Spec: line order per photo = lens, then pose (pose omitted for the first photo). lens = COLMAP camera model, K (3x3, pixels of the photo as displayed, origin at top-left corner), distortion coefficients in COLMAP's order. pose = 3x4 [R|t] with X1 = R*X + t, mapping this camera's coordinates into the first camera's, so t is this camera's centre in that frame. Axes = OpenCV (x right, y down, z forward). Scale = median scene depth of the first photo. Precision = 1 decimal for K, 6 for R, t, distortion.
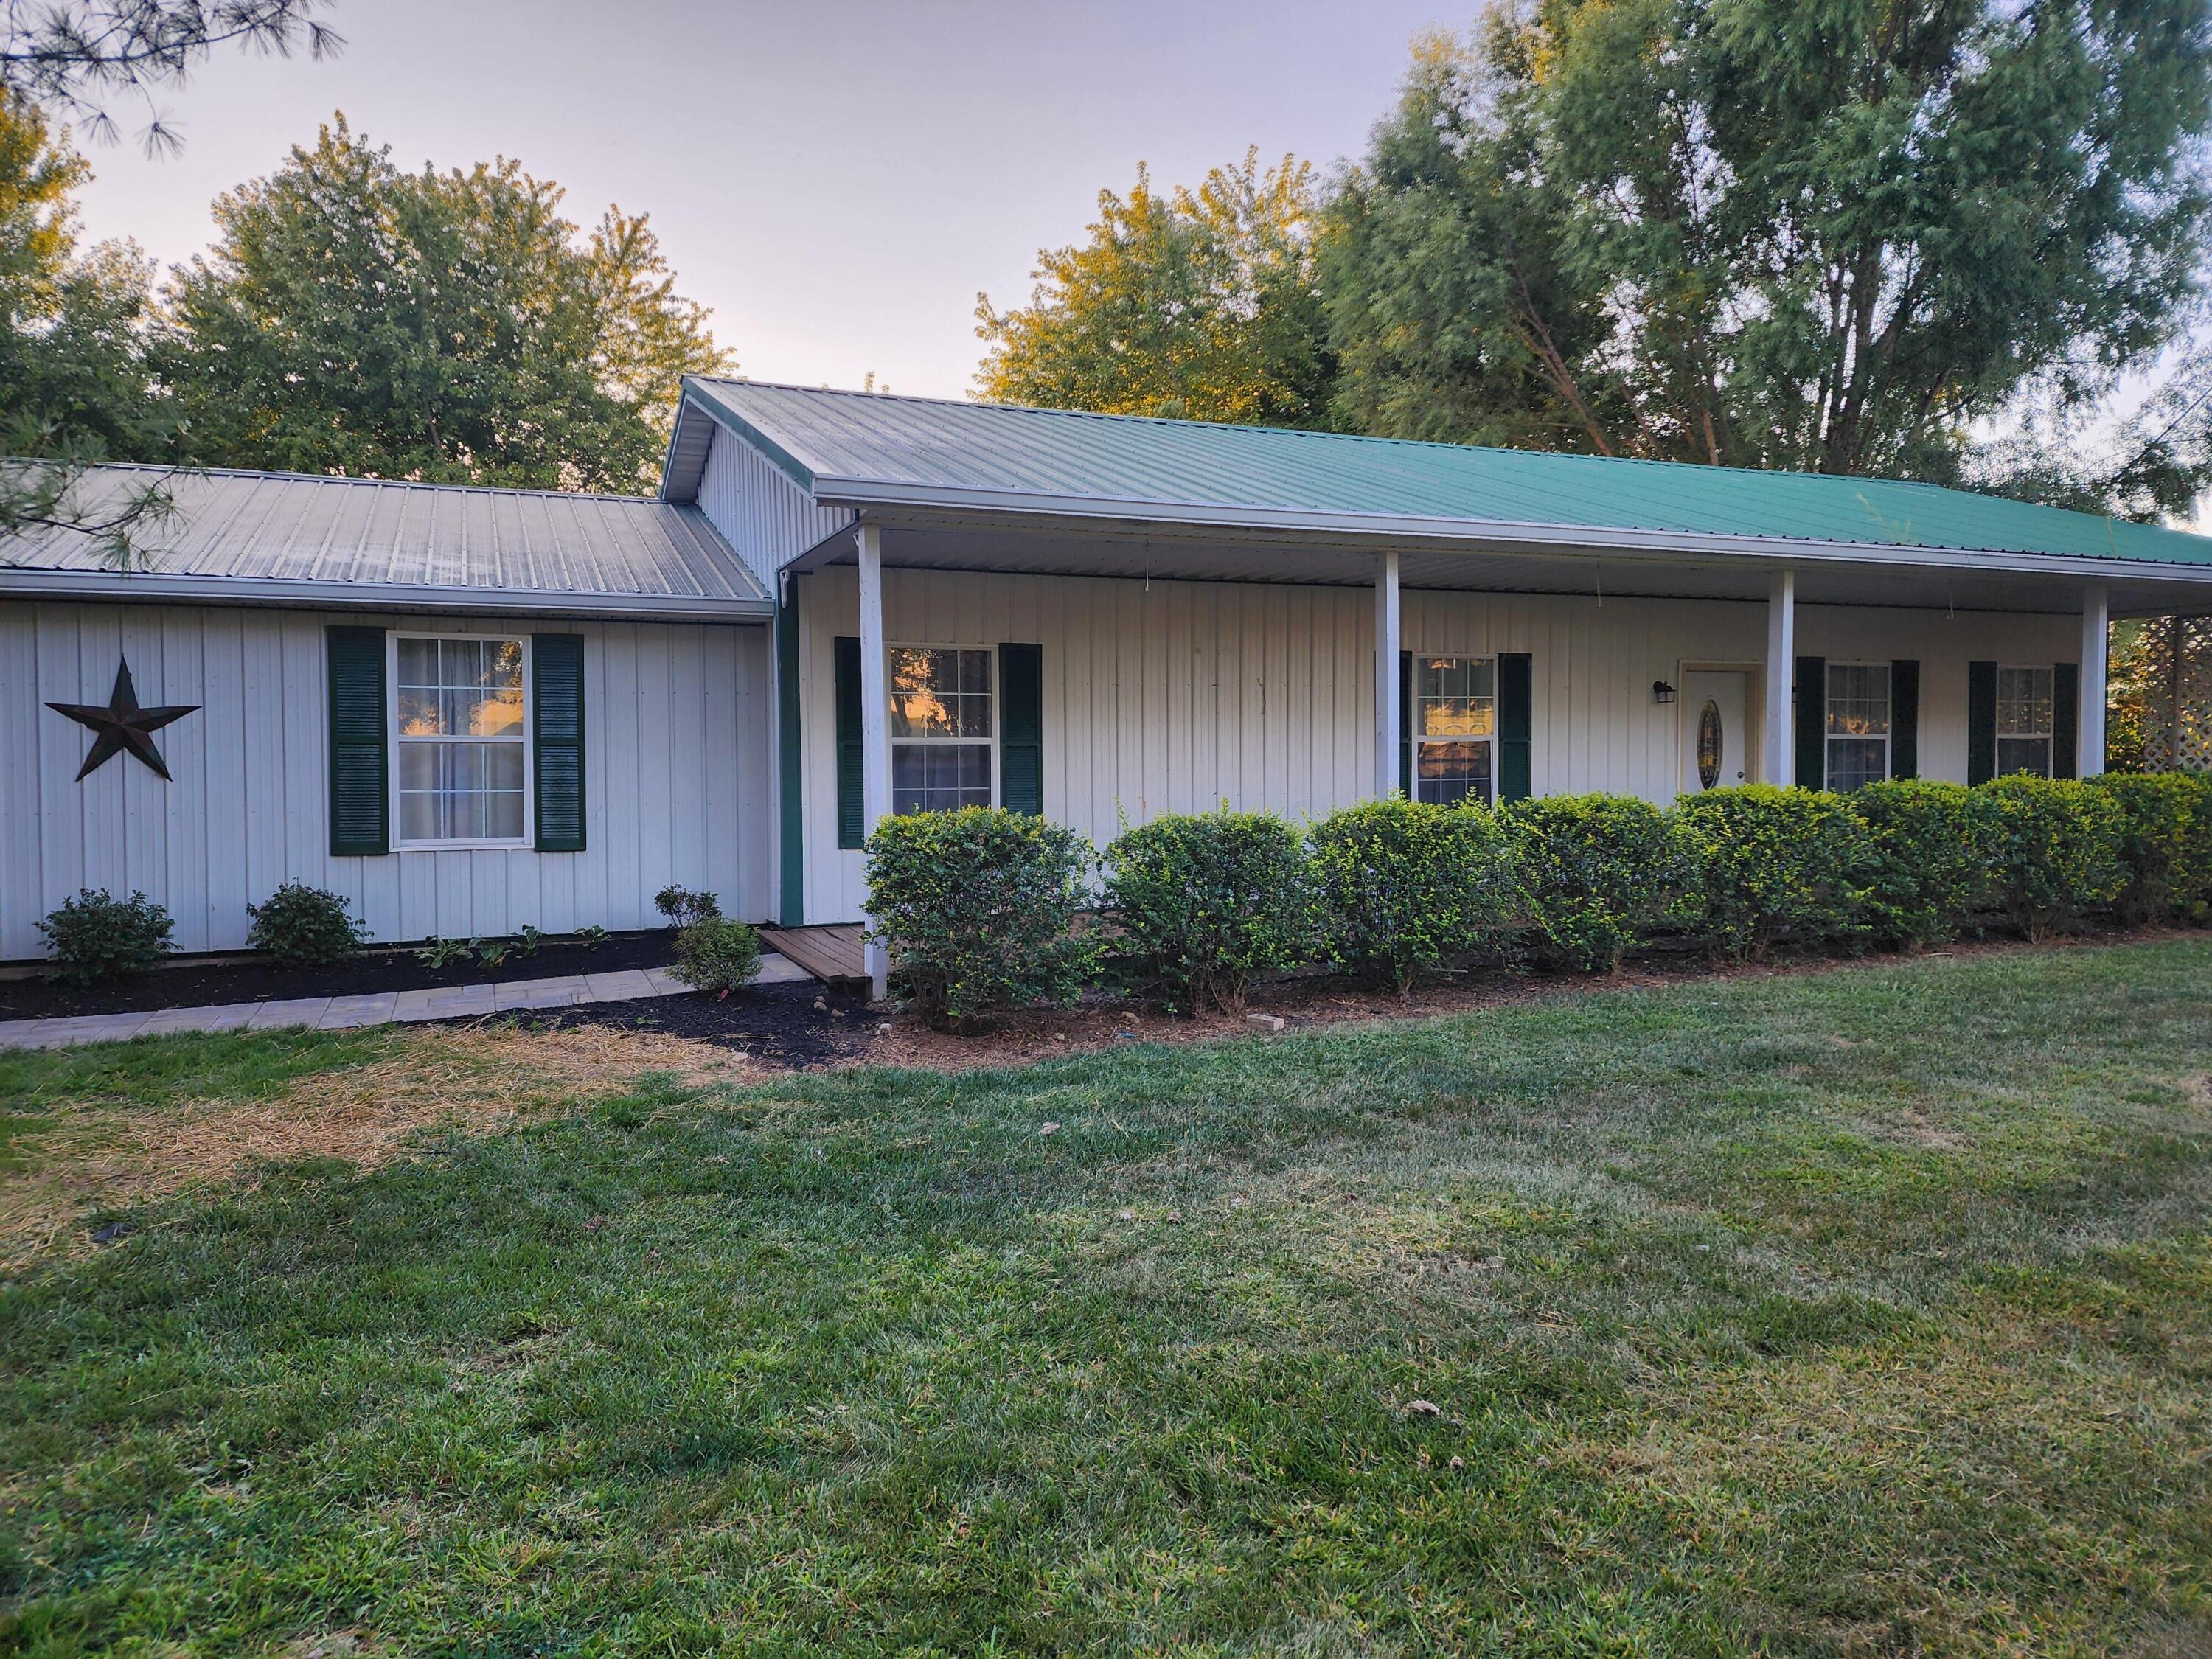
lens RADIAL K [[1449.4, 0, 1101.6], [0, 1449.4, 789.7], [0, 0, 1]] dist [0.070037, -0.075793]
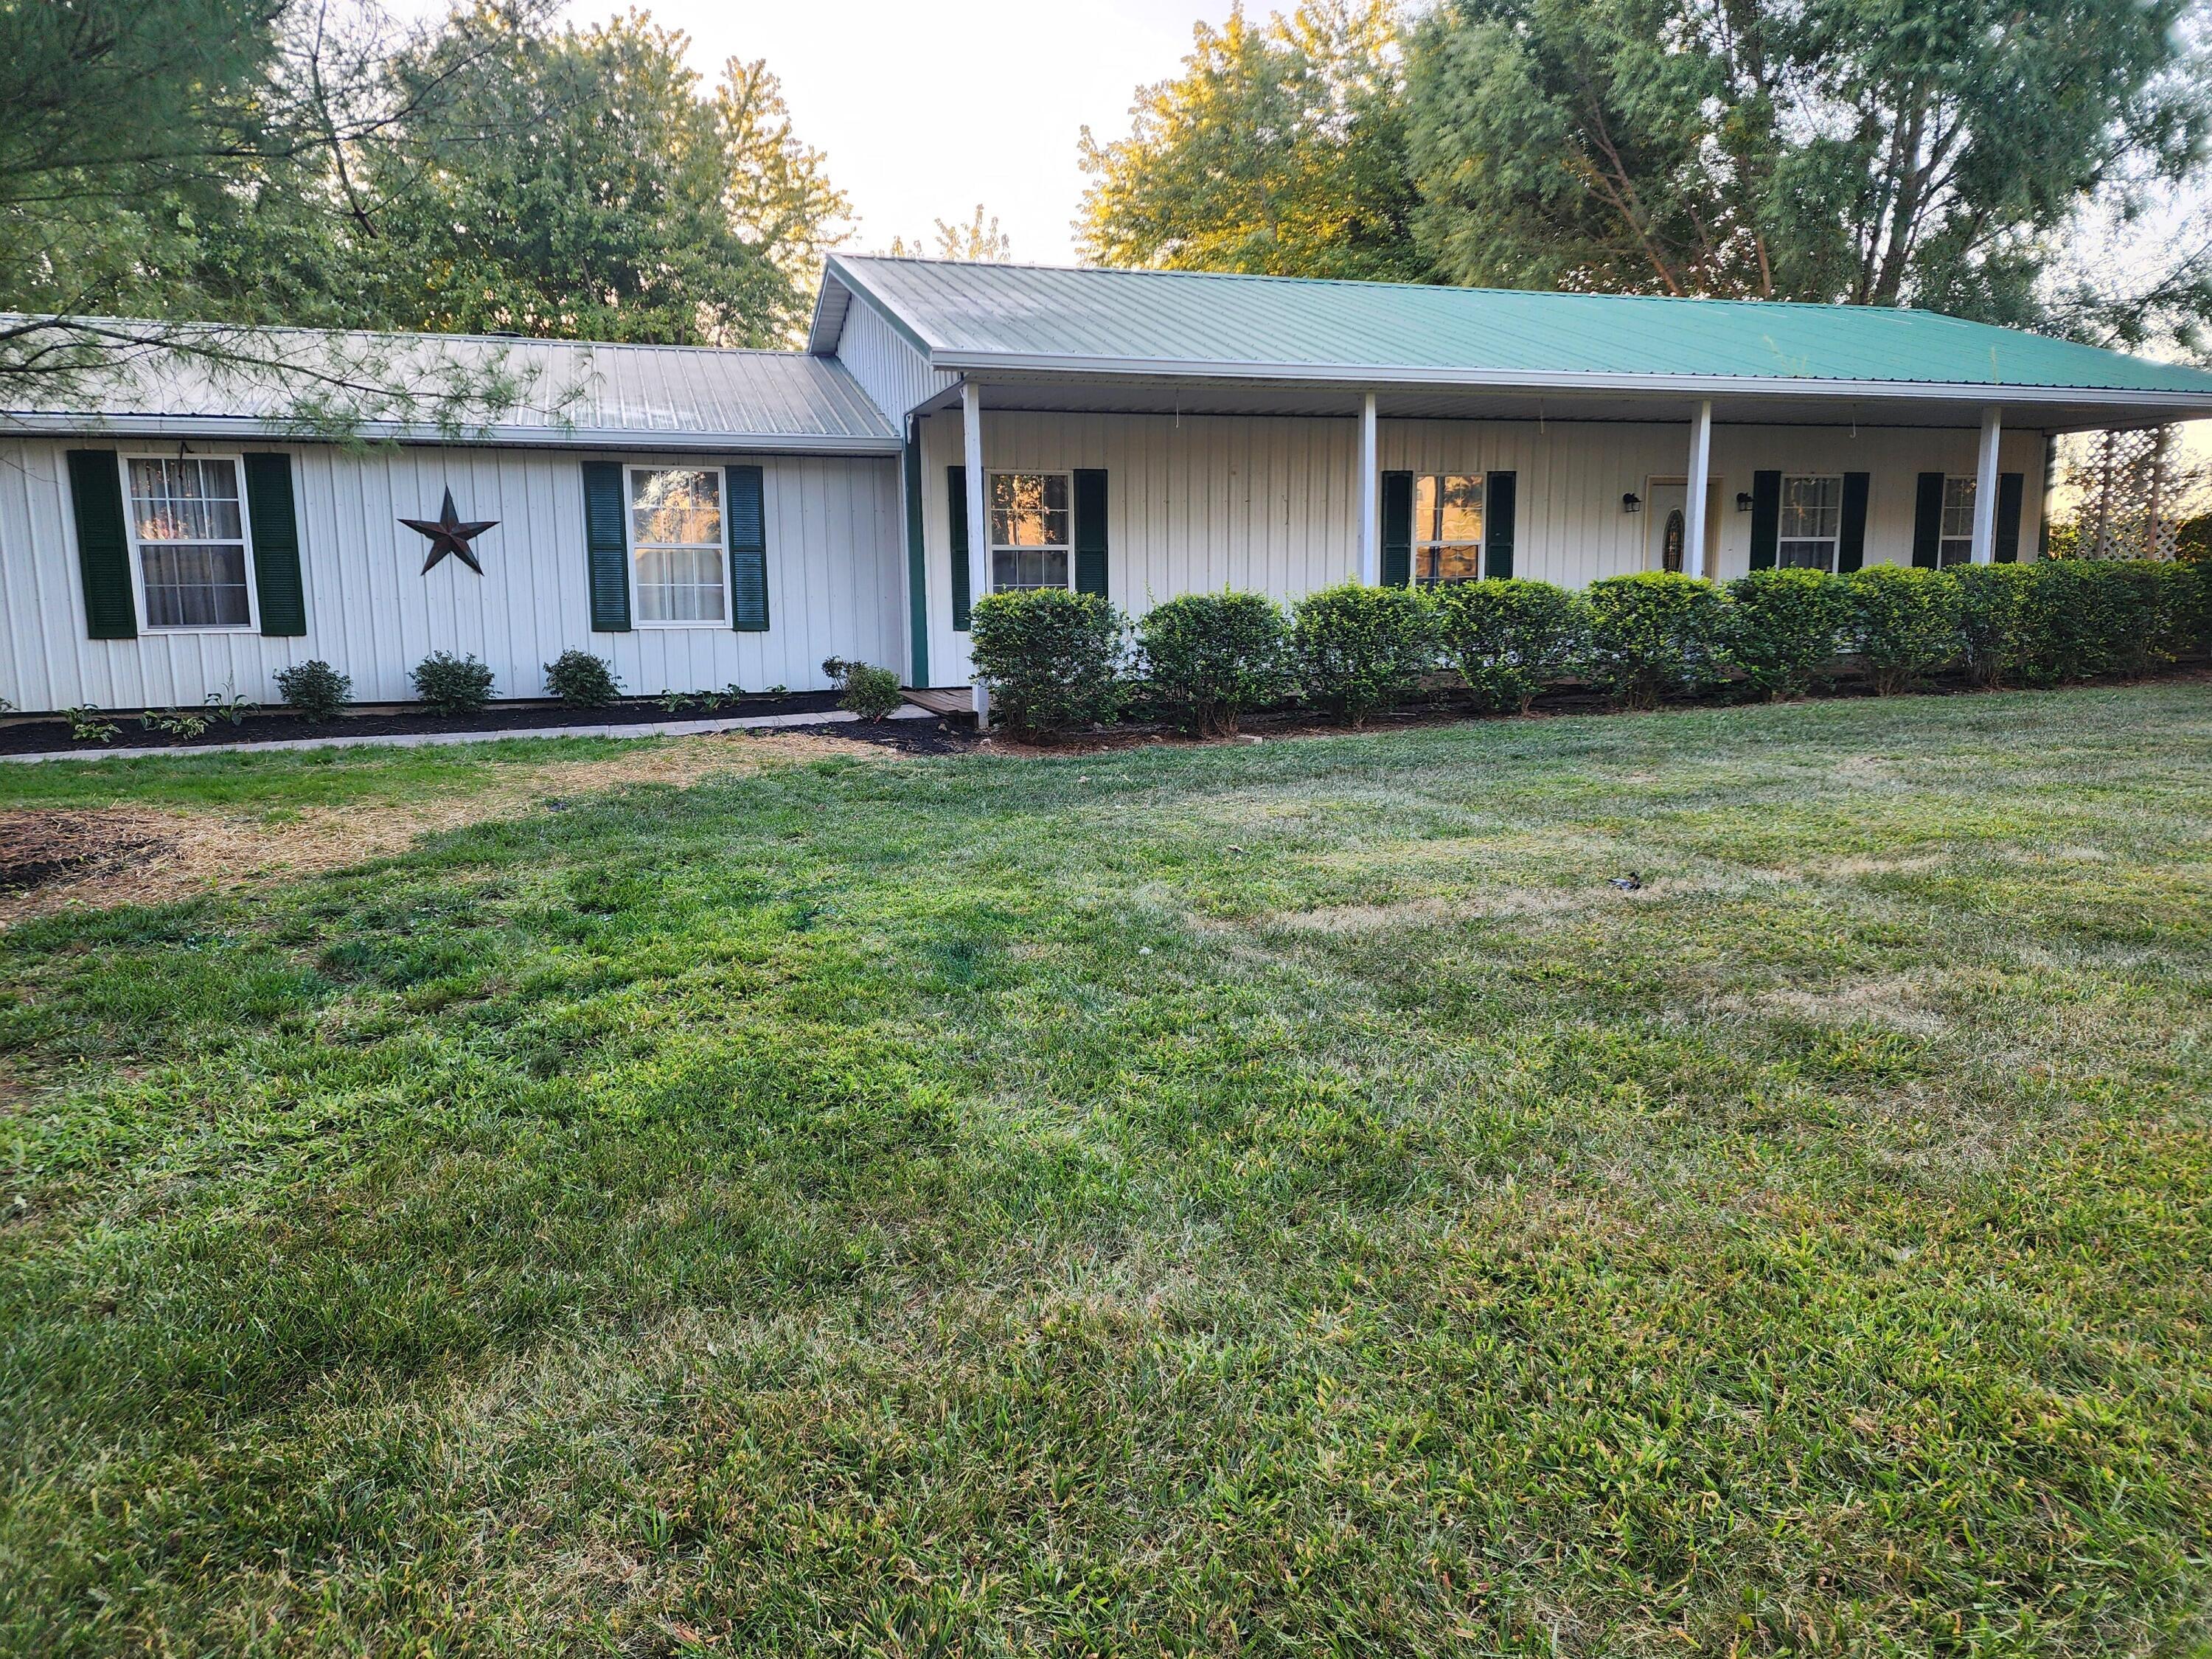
lens RADIAL K [[1449.4, 0, 1101.6], [0, 1449.4, 789.7], [0, 0, 1]] dist [0.070037, -0.075793]
pose [[0.996740, 0.005224, -0.080506, 0.058689], [0.004209, 0.993174, 0.116564, 0.030774], [0.080565, -0.116523, 0.989915, -0.307262]]
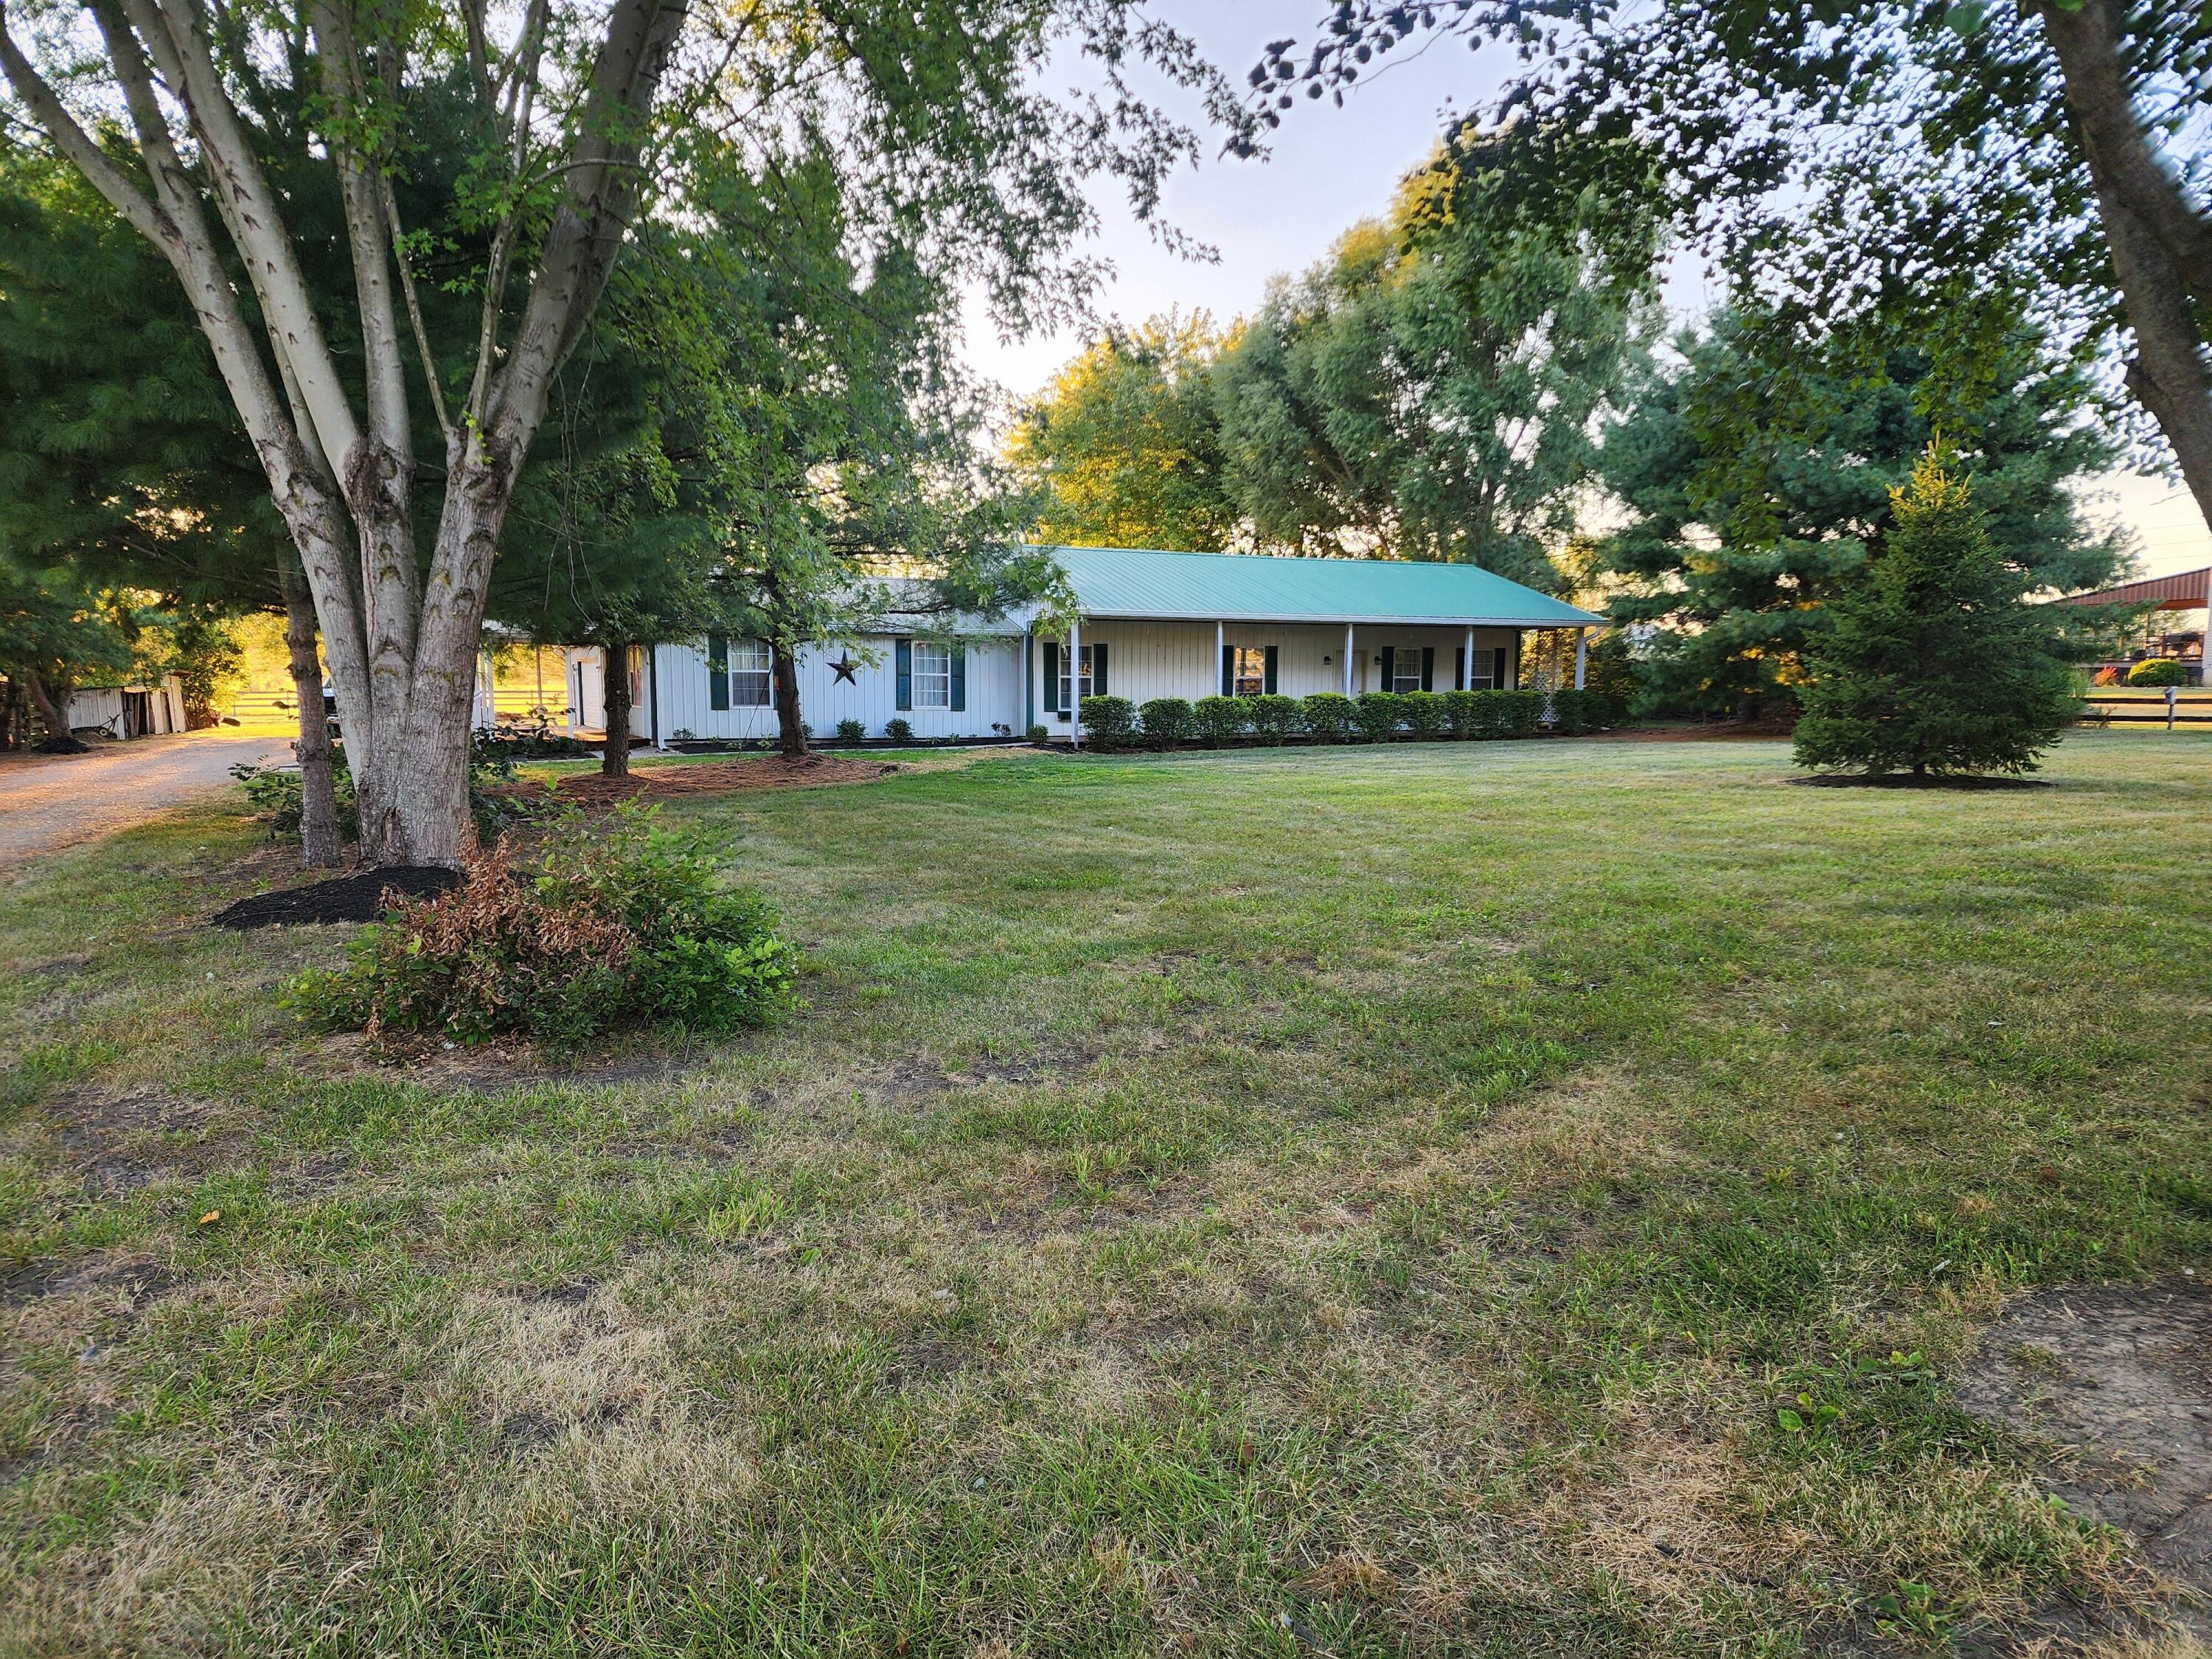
lens RADIAL K [[1495.2, 0, 1123.6], [0, 1495.2, 851.2], [0, 0, 1]] dist [0.037021, -0.003387]
pose [[0.996980, 0.001834, 0.077640, -0.247731], [-0.008521, 0.996269, 0.085885, 0.059525], [-0.077193, -0.086287, 0.993275, -2.110493]]
